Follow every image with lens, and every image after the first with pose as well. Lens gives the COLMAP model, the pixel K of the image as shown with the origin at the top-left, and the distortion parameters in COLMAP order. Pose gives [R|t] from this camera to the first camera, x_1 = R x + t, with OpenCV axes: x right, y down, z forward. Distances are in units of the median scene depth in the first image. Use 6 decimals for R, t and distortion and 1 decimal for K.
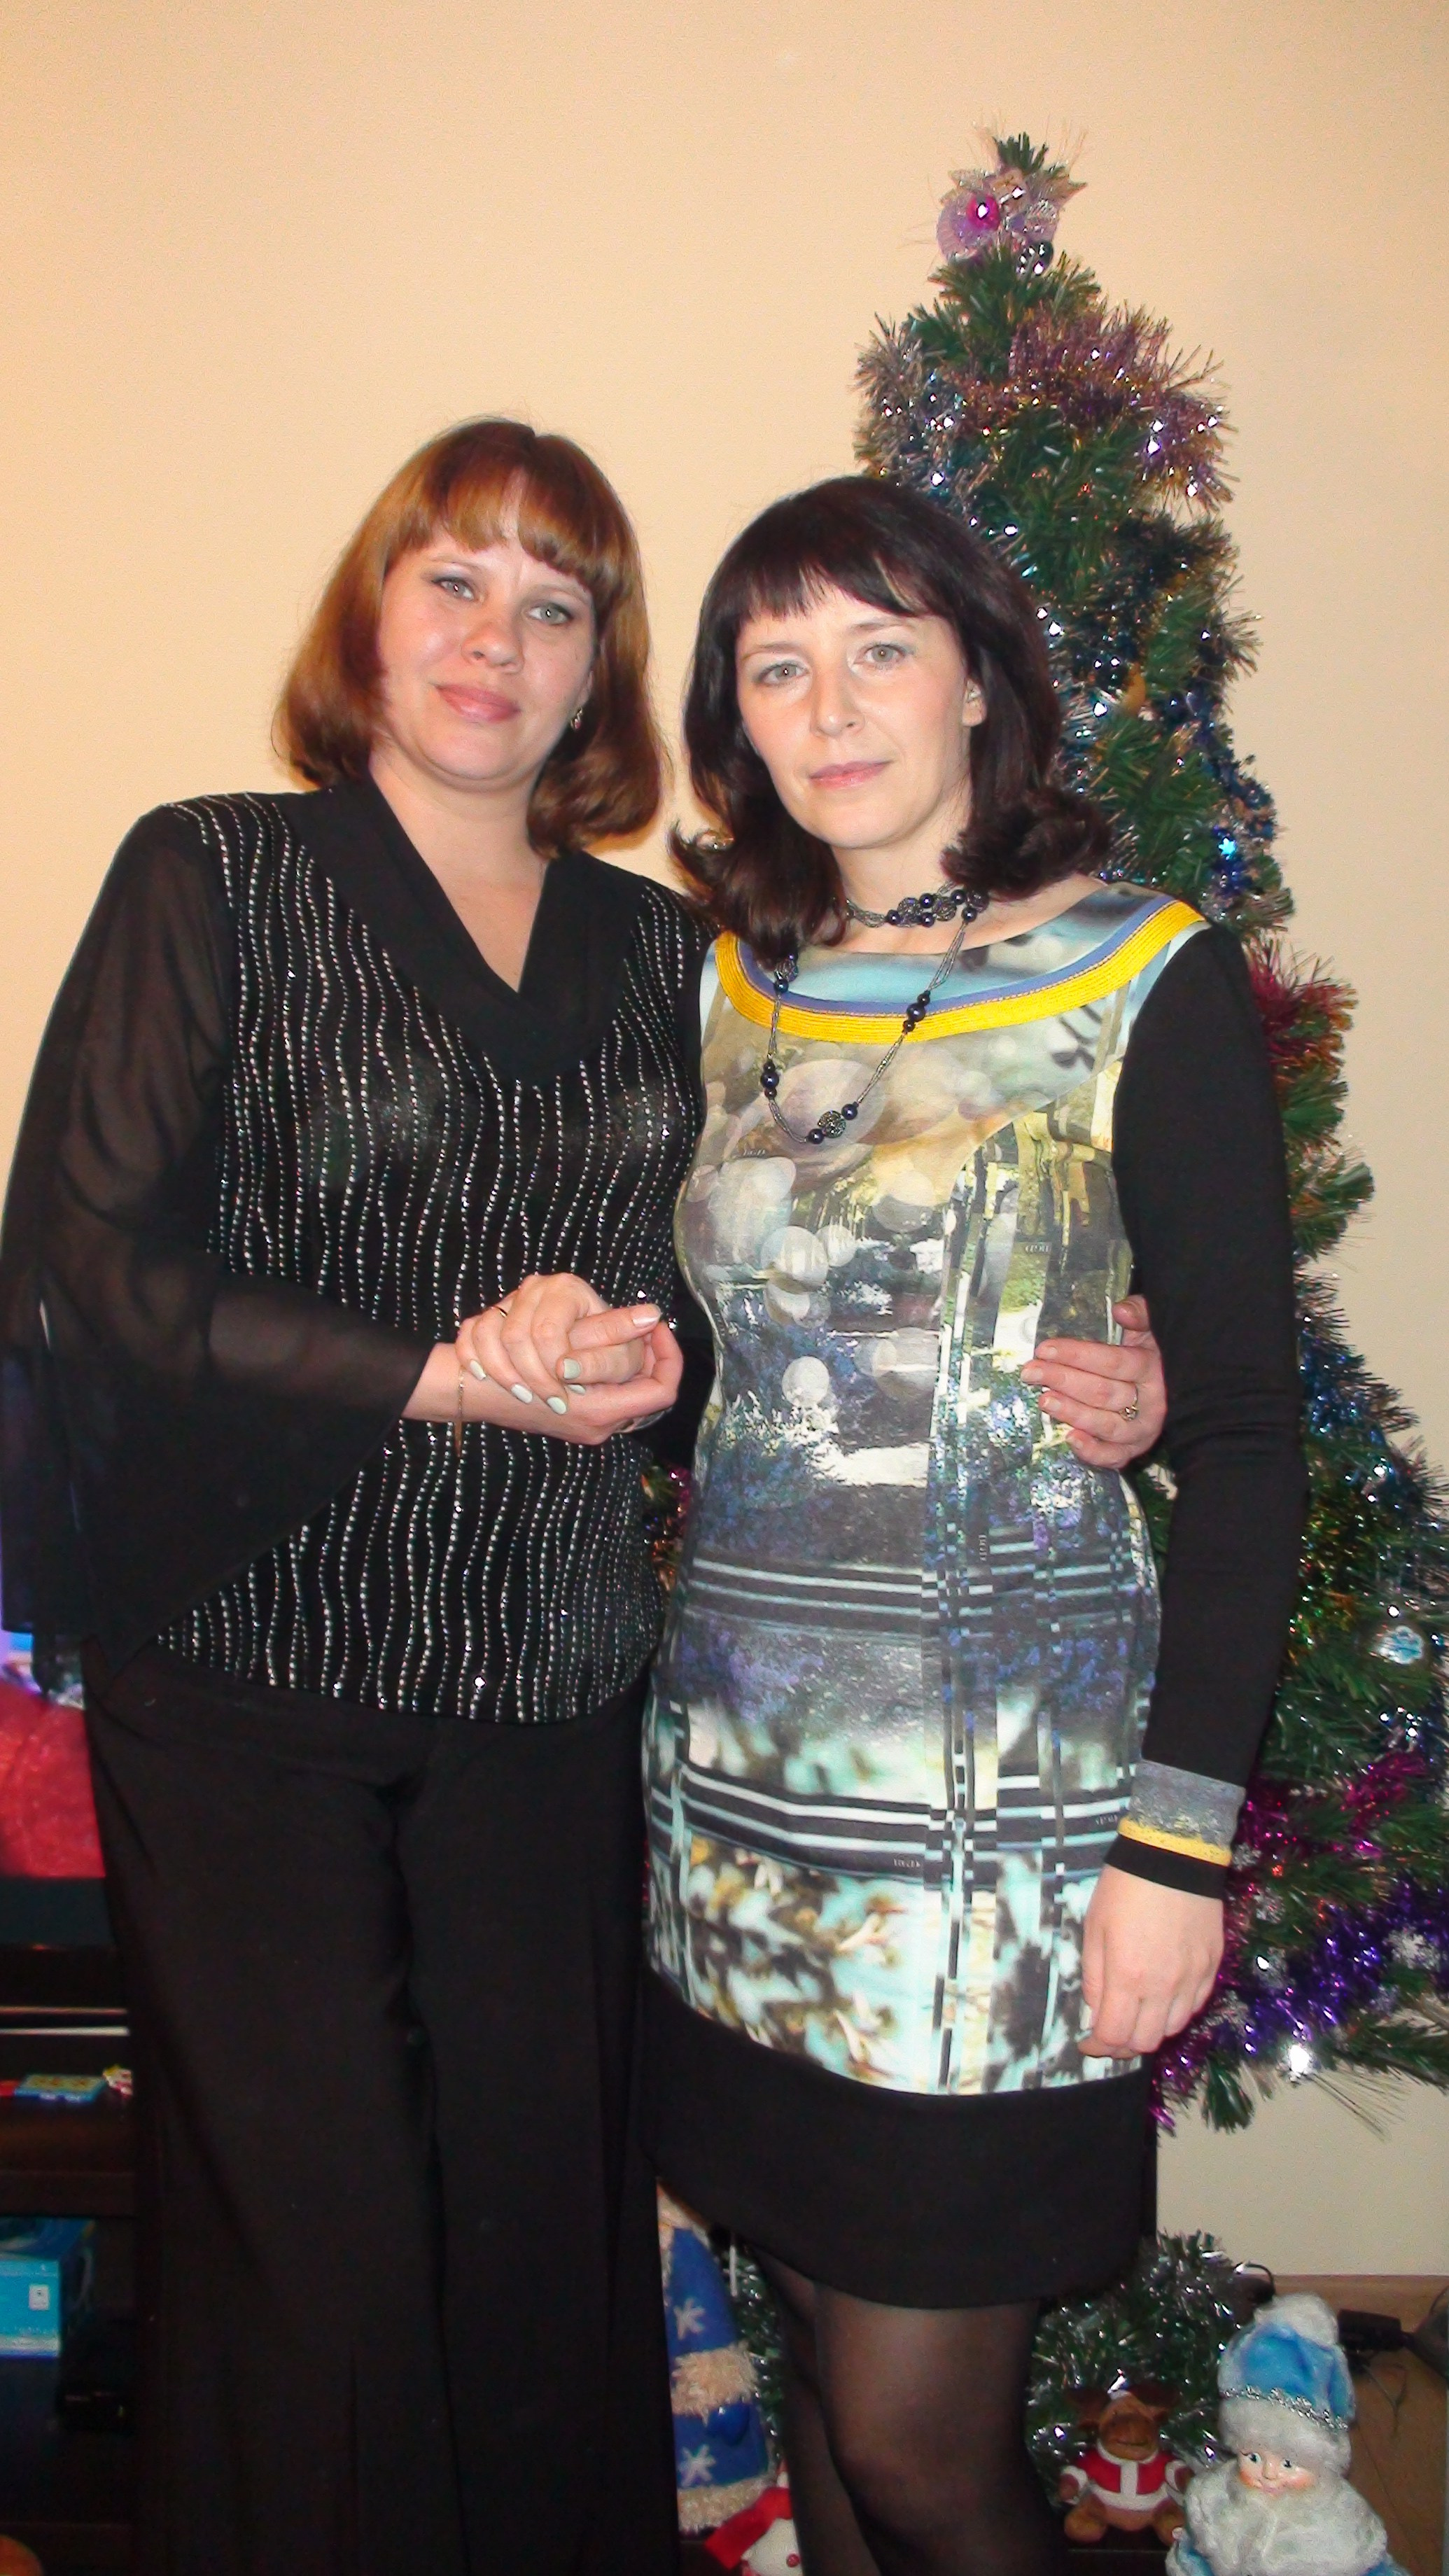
lens RADIAL K [[3030.1, 0, 703.3], [0, 3030.1, 1337.0], [0, 0, 1]] dist [0.015242, 0.000000]
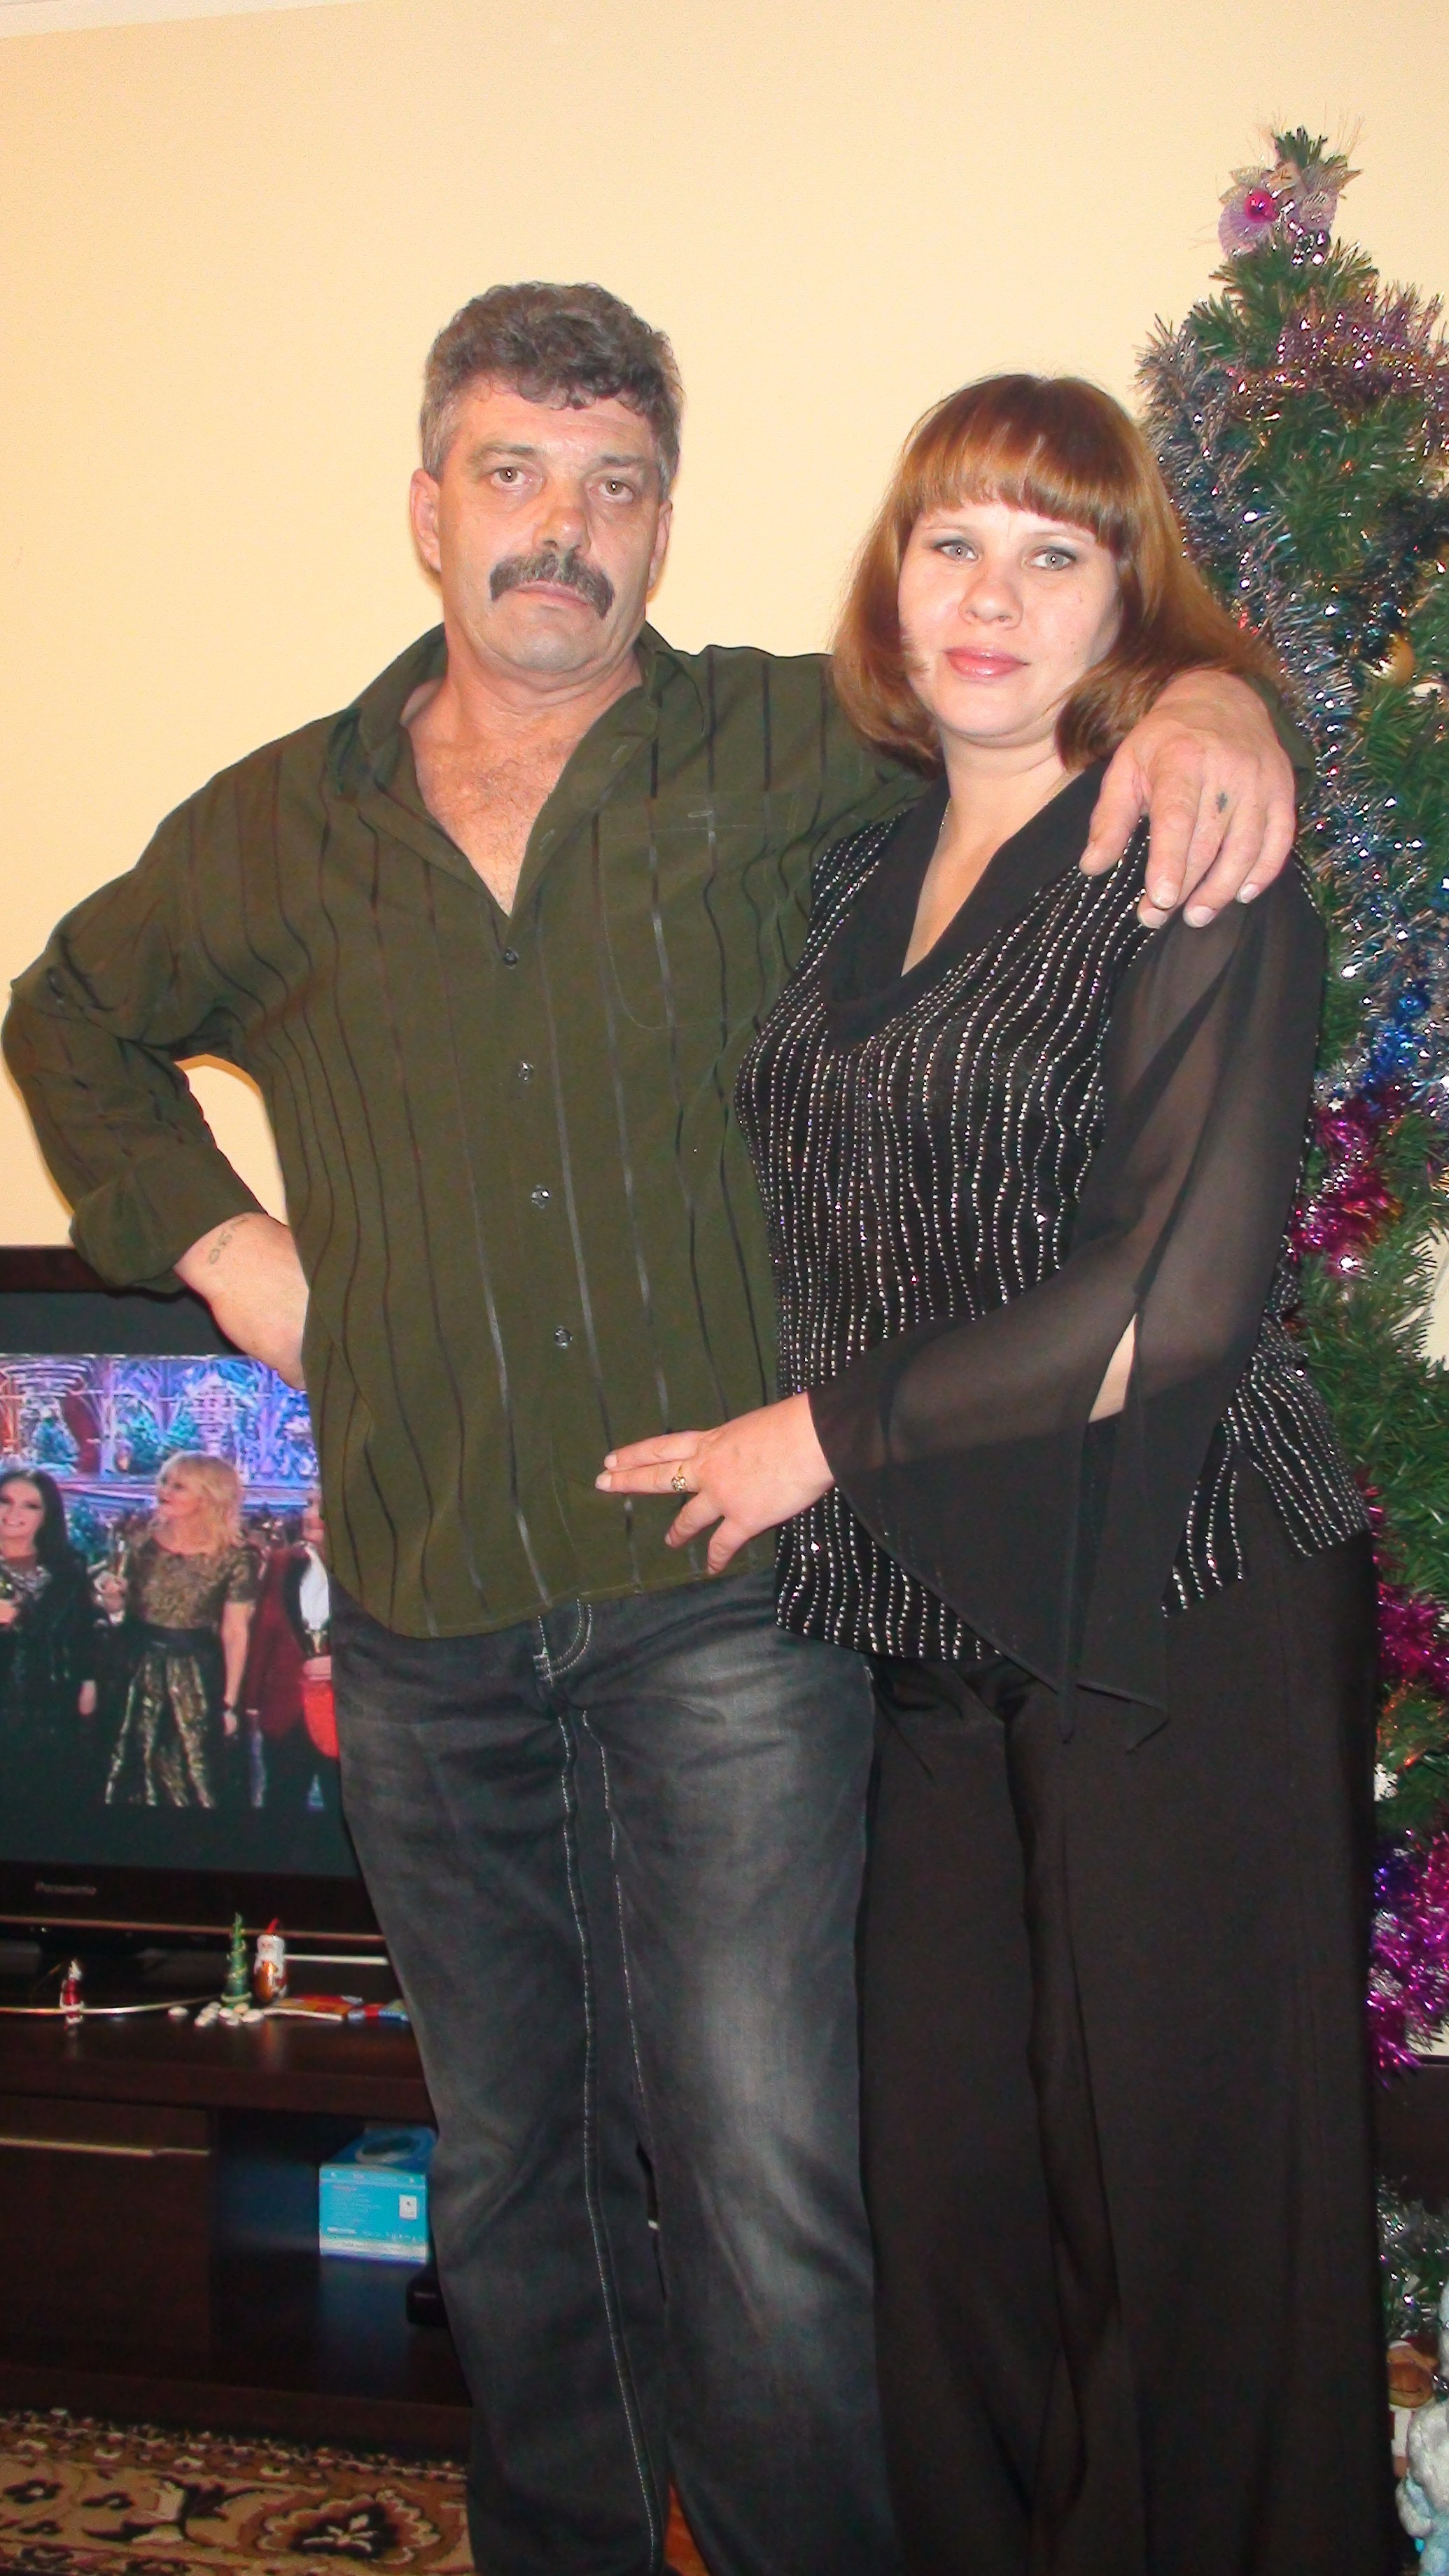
lens RADIAL K [[3030.1, 0, 673.2], [0, 3030.1, 1341.2], [0, 0, 1]] dist [0.015242, 0.000000]
pose [[0.977190, -0.008381, -0.212203, 0.114422], [0.005051, 0.999856, -0.016230, 0.029124], [0.212308, 0.014788, 0.977091, -0.040950]]
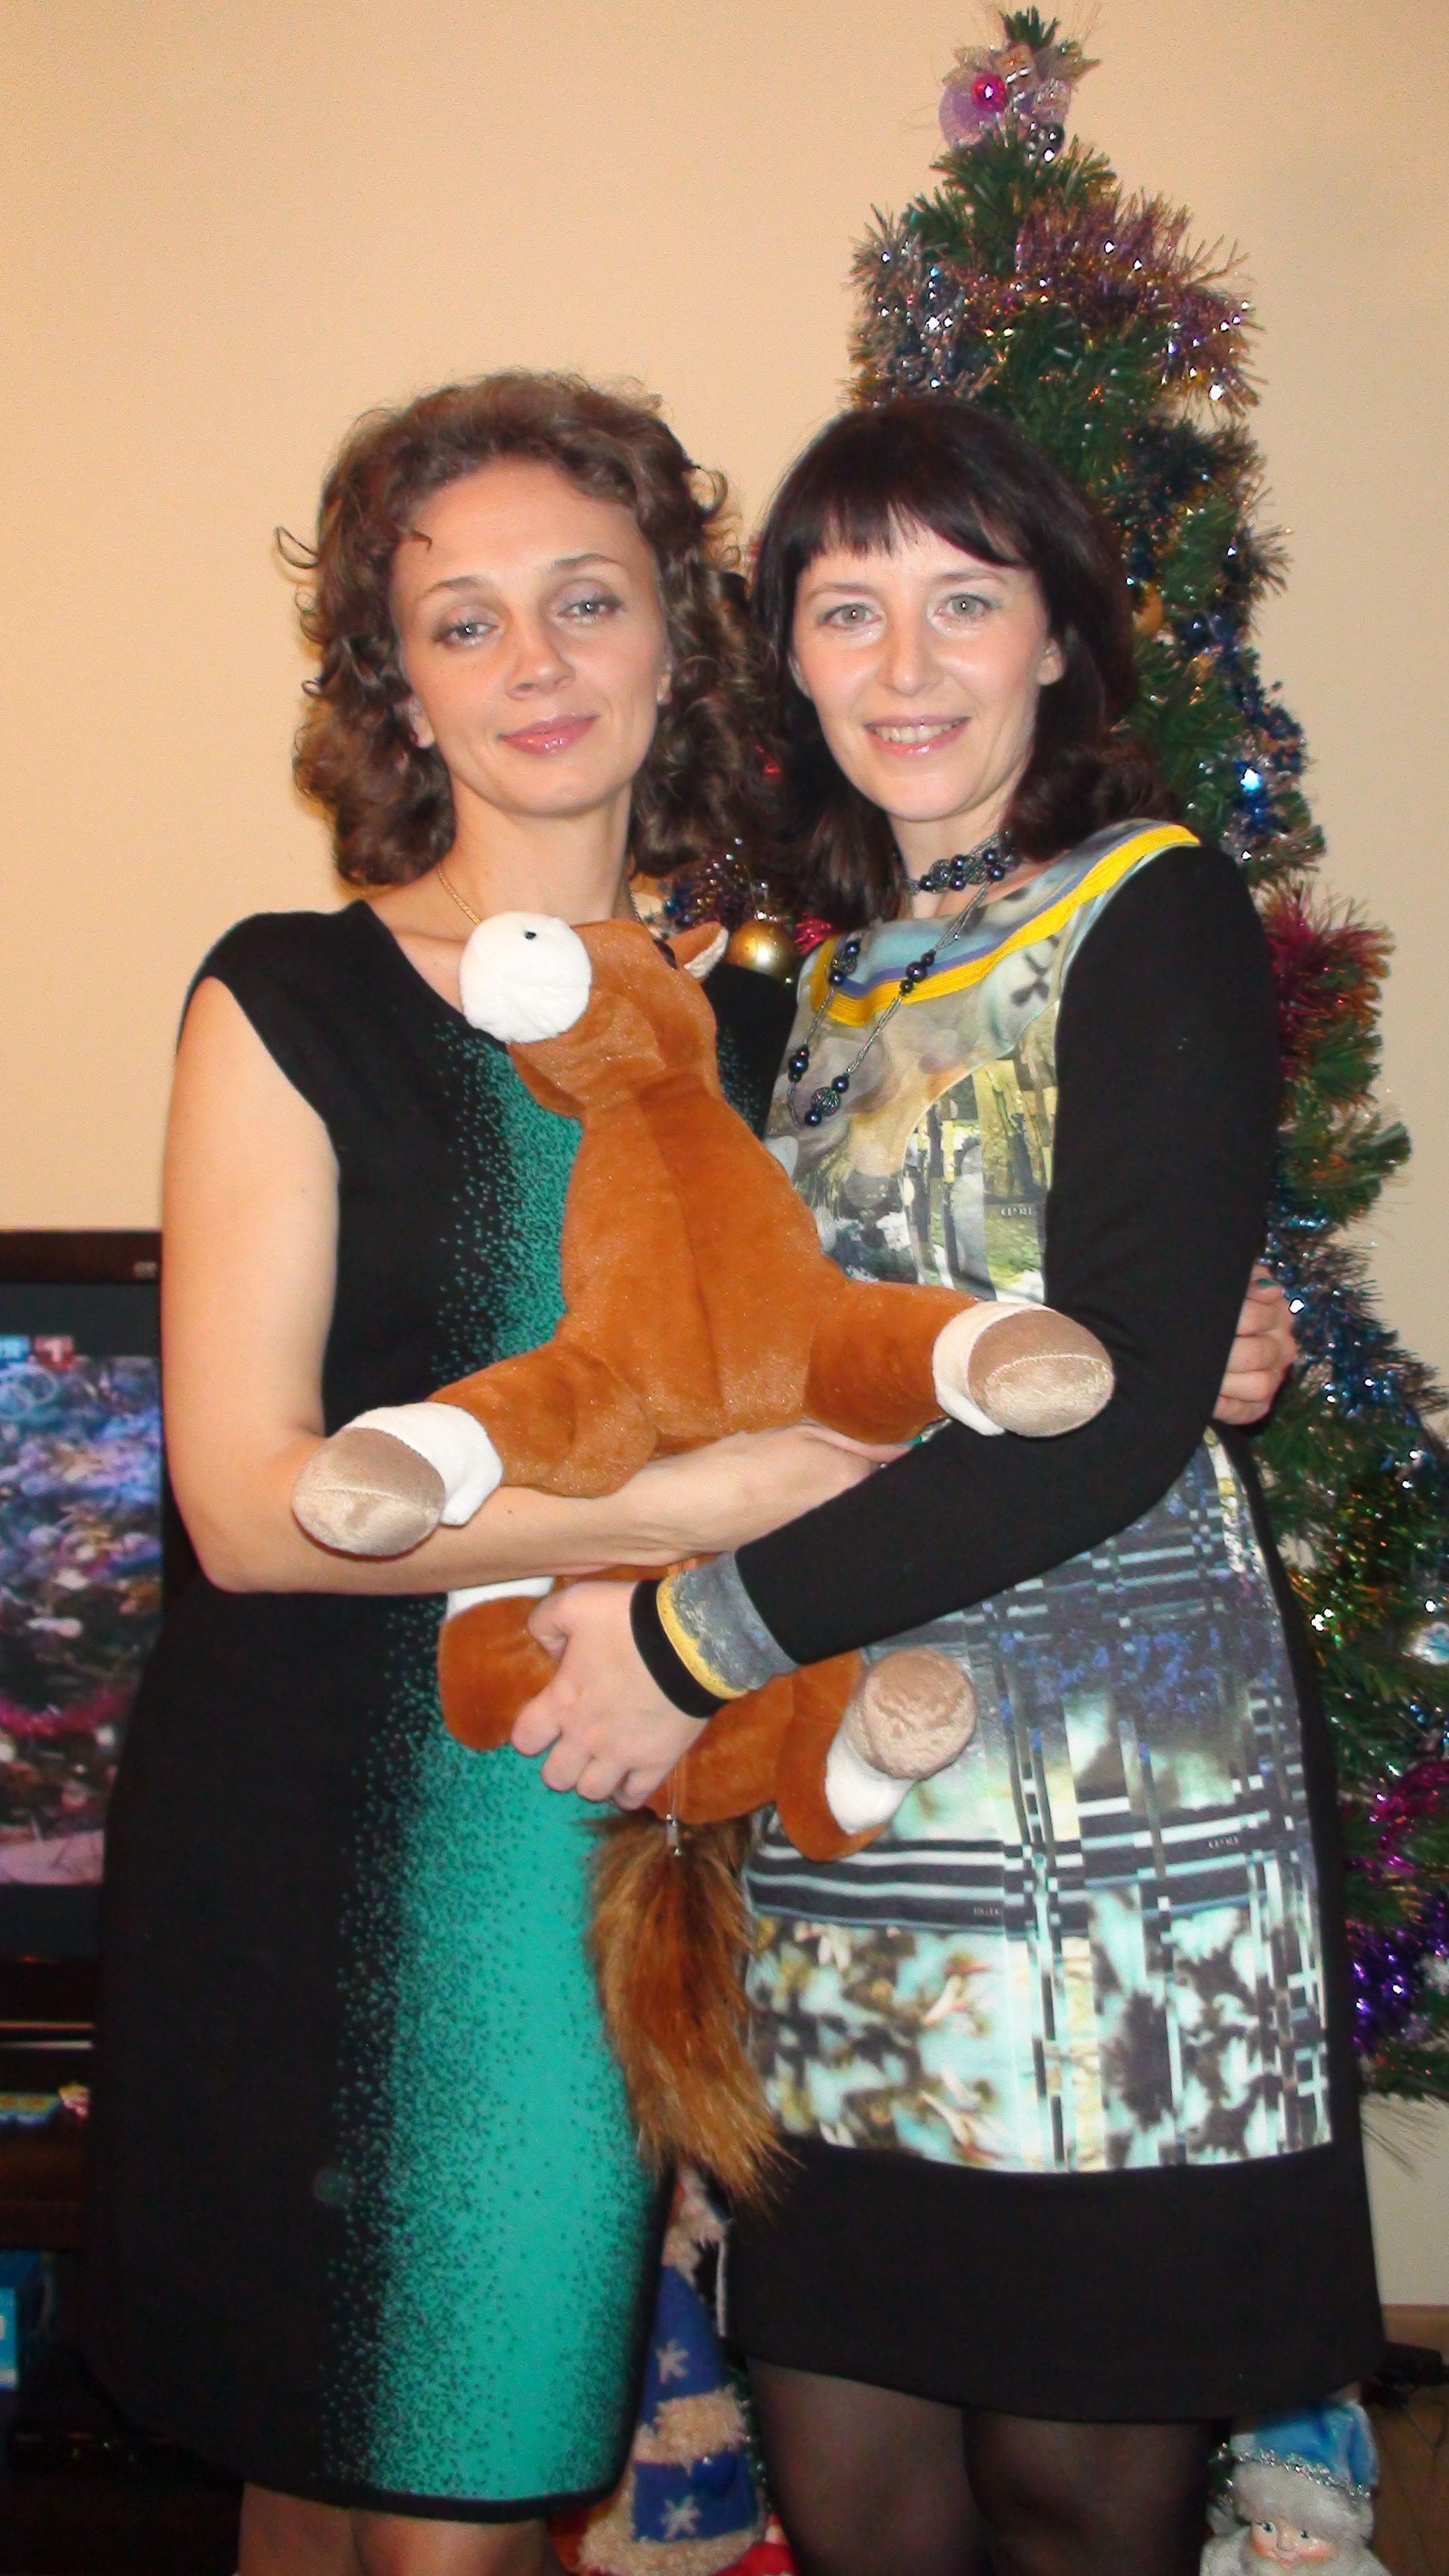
lens RADIAL K [[3121.3, 0, 698.9], [0, 3121.3, 1337.9], [0, 0, 1]] dist [0.018823, 0.000000]
pose [[0.999806, -0.001957, -0.019608, 0.022241], [0.002303, 0.999842, 0.017644, -0.008887], [0.019570, -0.017686, 0.999652, 0.039856]]
